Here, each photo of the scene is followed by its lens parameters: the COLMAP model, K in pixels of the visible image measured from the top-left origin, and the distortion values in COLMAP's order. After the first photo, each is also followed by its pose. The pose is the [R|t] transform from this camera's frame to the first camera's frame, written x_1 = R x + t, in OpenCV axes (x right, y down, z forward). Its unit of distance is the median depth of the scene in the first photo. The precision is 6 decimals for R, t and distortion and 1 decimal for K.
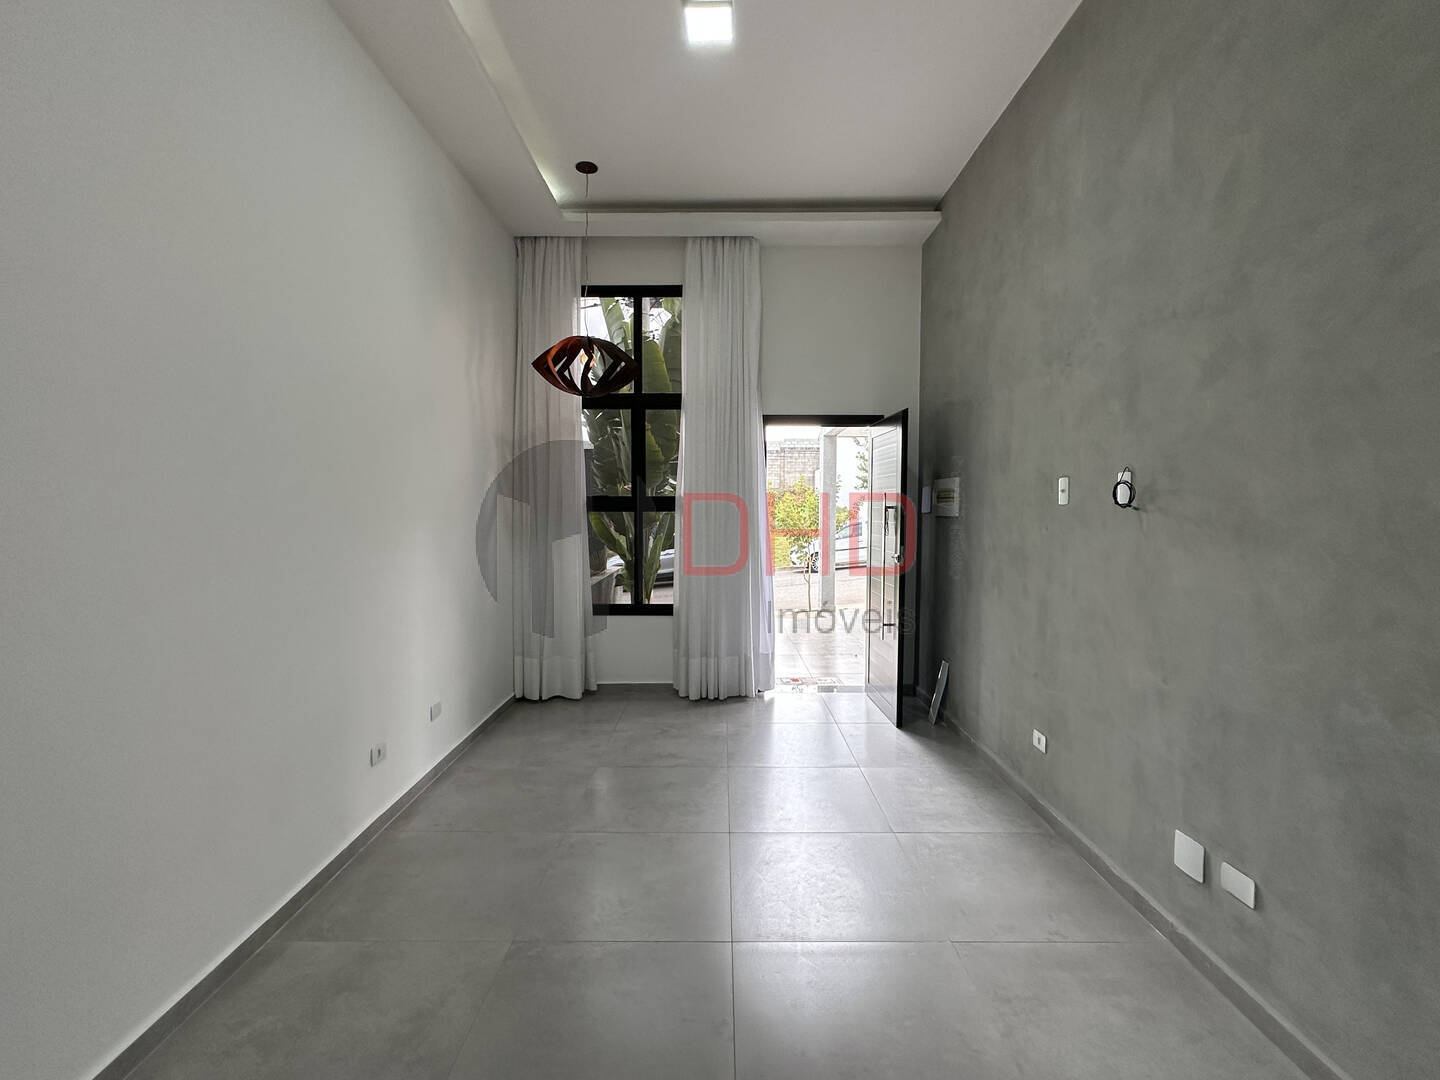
lens RADIAL K [[648.5, 0, 715.0], [0, 648.5, 540.3], [0, 0, 1]] dist [-0.000763, -0.002615]
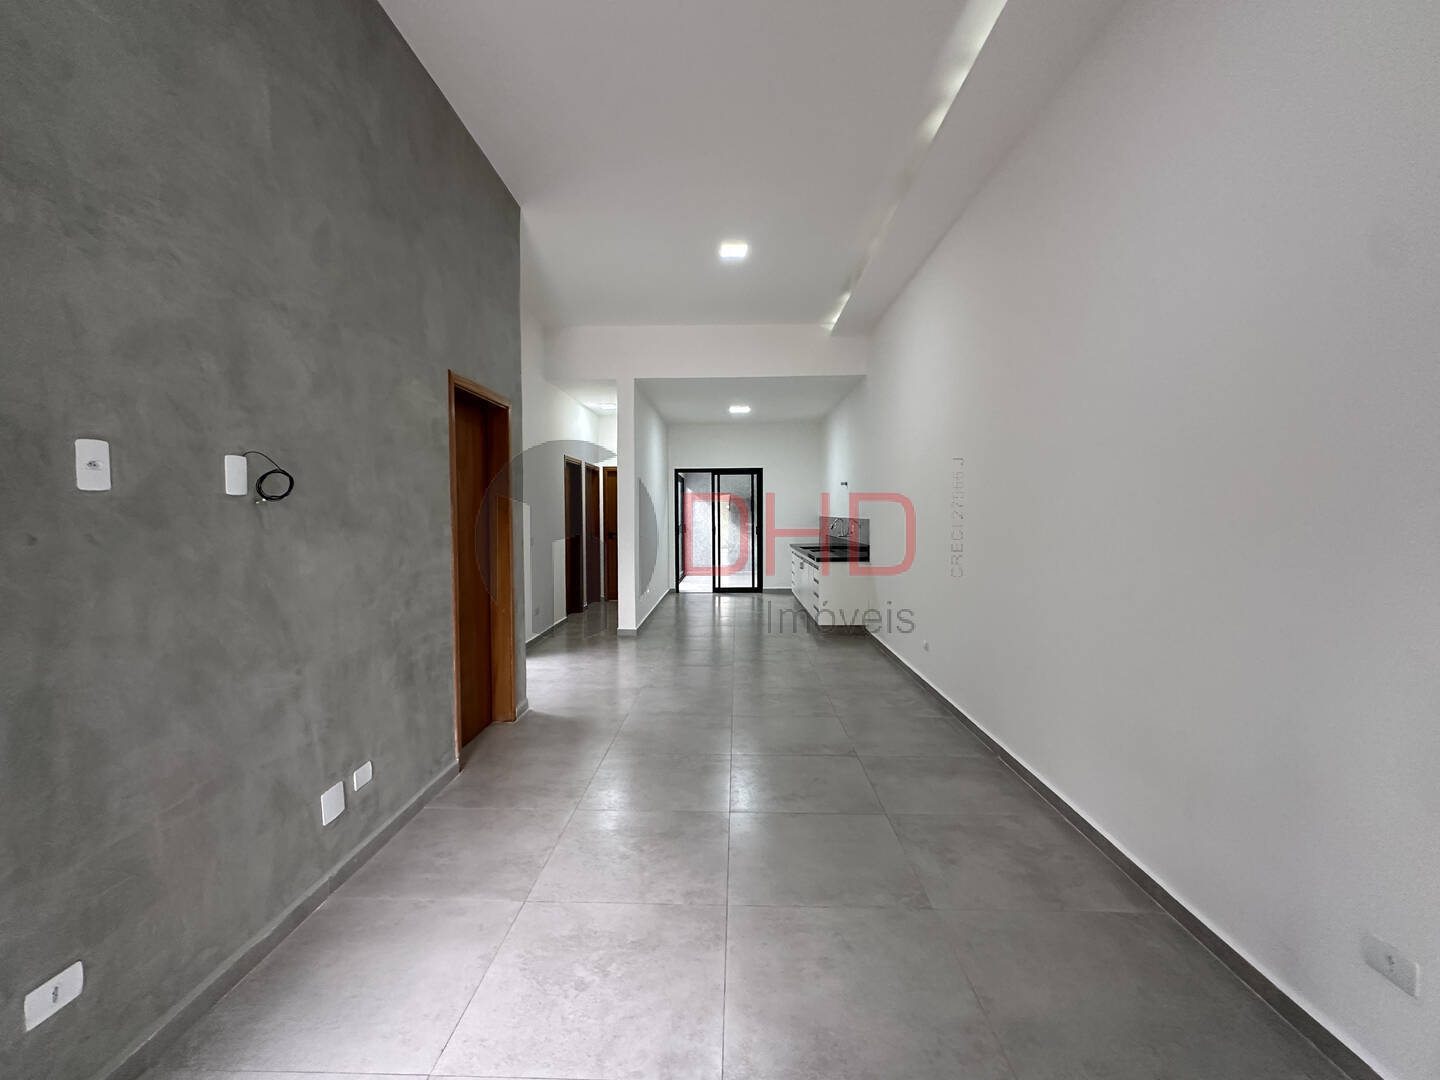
lens RADIAL K [[648.5, 0, 719.7], [0, 648.5, 534.9], [0, 0, 1]] dist [-0.000763, -0.002615]
pose [[-0.999801, -0.001286, 0.019919, 0.008191], [0.000448, 0.996226, 0.086790, -0.039619], [-0.019956, 0.086782, -0.996027, 0.926842]]
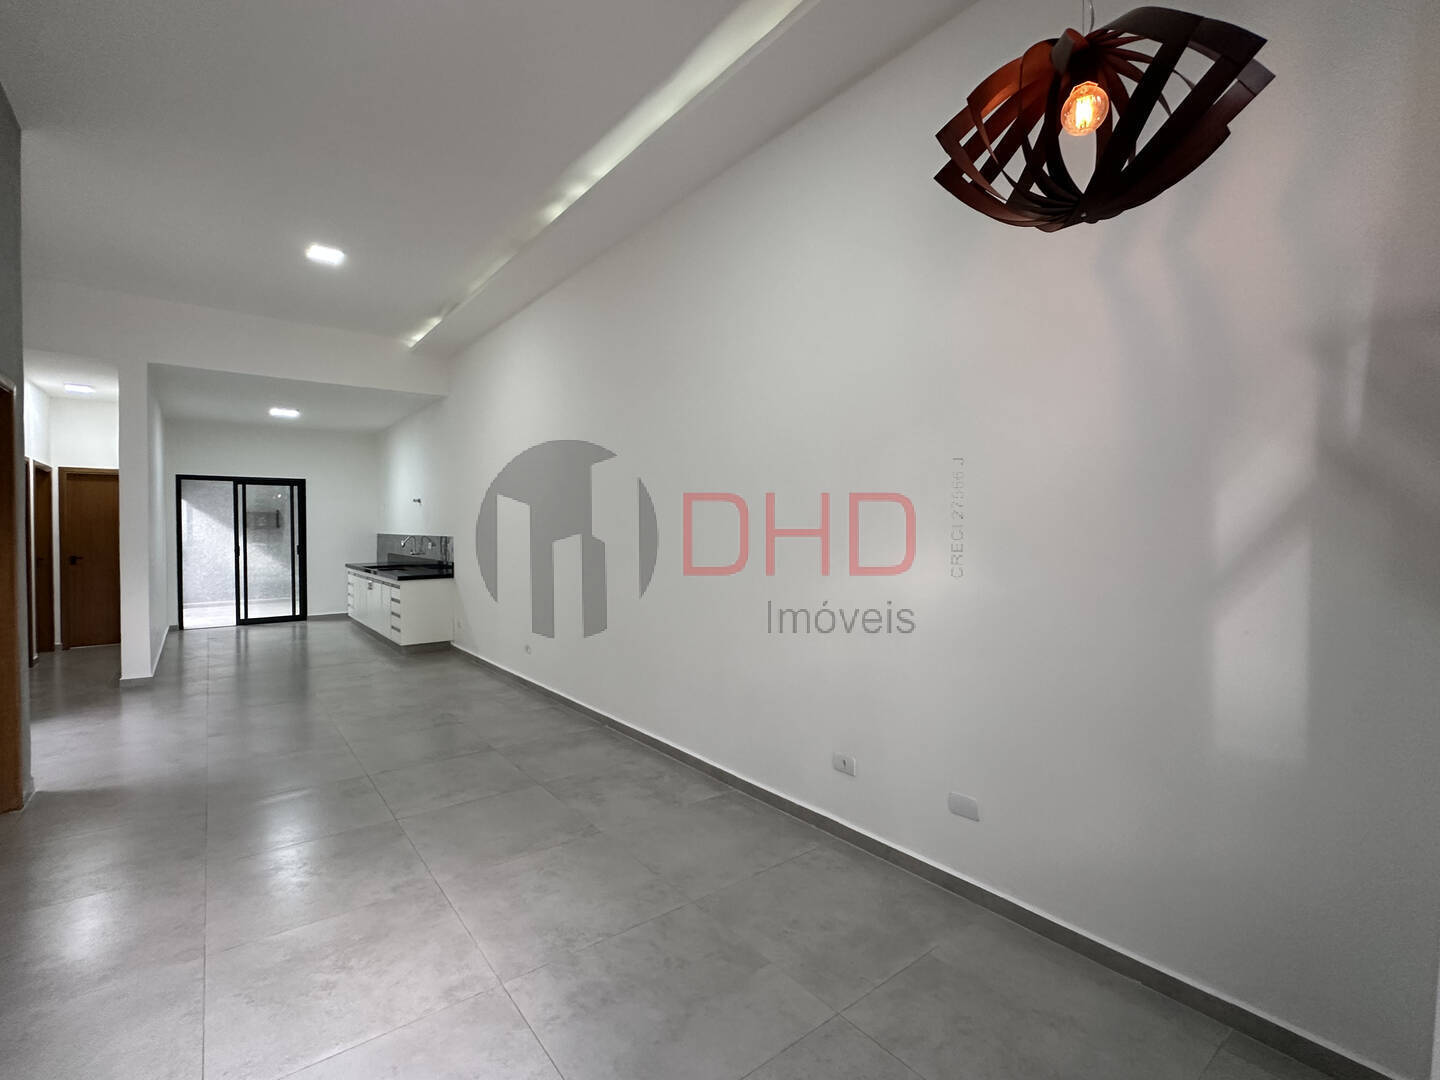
lens RADIAL K [[648.5, 0, 716.4], [0, 648.5, 539.8], [0, 0, 1]] dist [-0.000763, -0.002615]
pose [[-0.782130, 0.005987, -0.623086, 0.170788], [-0.036501, 0.997797, 0.055406, -0.047498], [0.622045, 0.066078, -0.780188, 1.020317]]
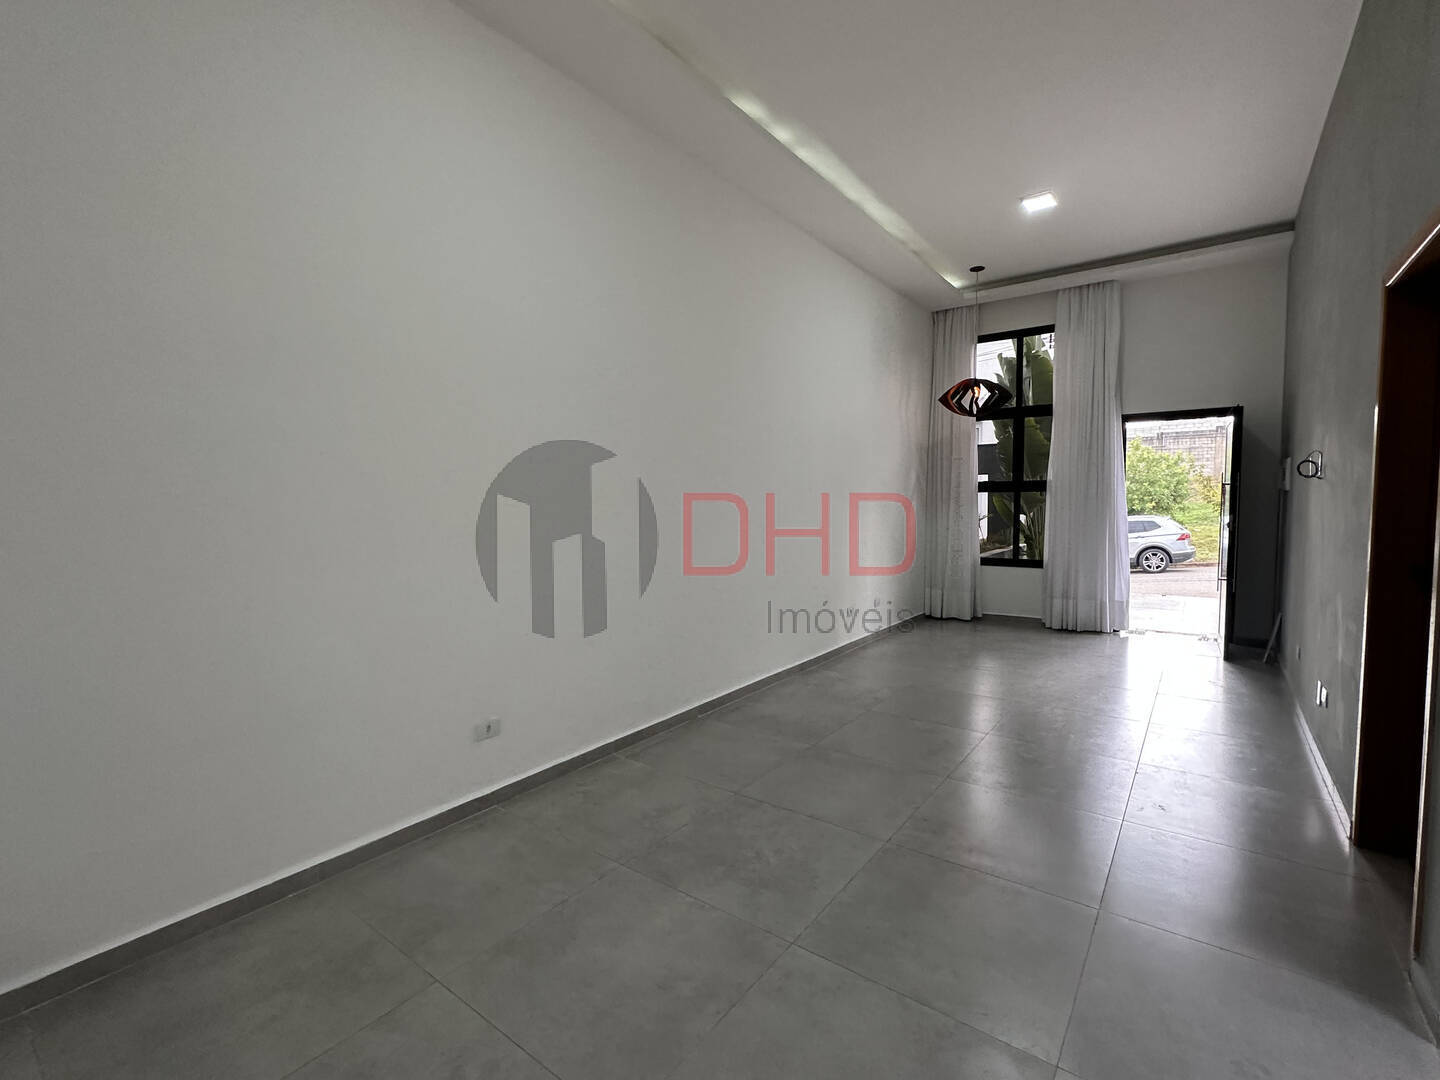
lens RADIAL K [[648.5, 0, 712.8], [0, 648.5, 542.0], [0, 0, 1]] dist [-0.000763, -0.002615]
pose [[0.796309, 0.026773, -0.604298, 0.216954], [-0.018238, 0.999629, 0.020254, 0.048754], [0.604615, -0.005107, 0.796501, -0.531274]]
